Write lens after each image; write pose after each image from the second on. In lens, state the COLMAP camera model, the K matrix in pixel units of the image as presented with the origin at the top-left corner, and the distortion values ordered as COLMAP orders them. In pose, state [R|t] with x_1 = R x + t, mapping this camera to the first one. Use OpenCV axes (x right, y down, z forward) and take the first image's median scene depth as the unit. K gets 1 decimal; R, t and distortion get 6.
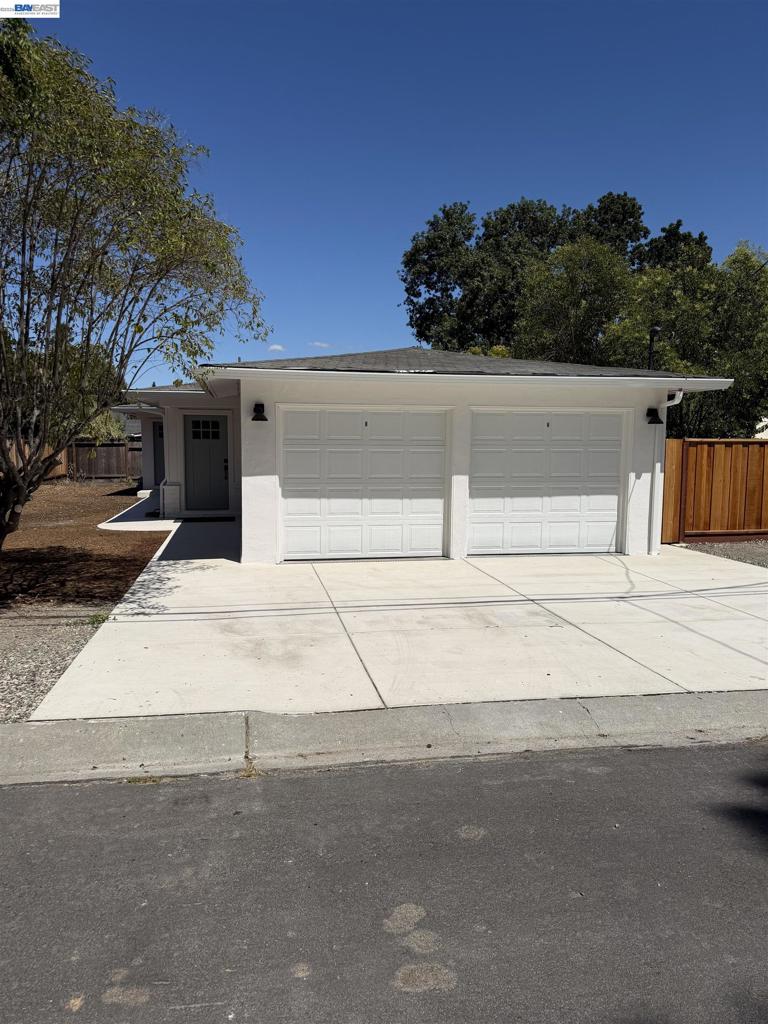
lens RADIAL K [[707.7, 0, 384.0], [0, 707.7, 512.0], [0, 0, 1]] dist [0.175352, -0.352080]
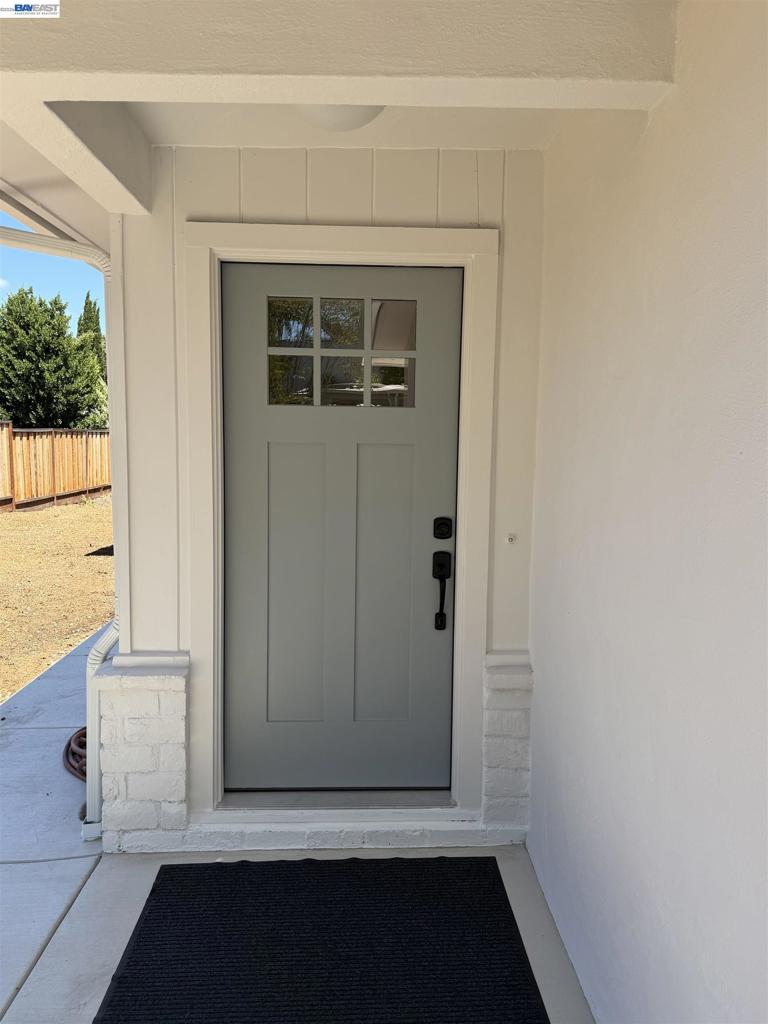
lens RADIAL K [[726.9, 0, 384.0], [0, 726.9, 512.0], [0, 0, 1]] dist [0.054364, -0.000174]
pose [[0.988085, 0.022554, -0.152245, -0.298622], [-0.022082, 0.999745, 0.004792, -0.108594], [0.152314, -0.001373, 0.988331, 1.169915]]
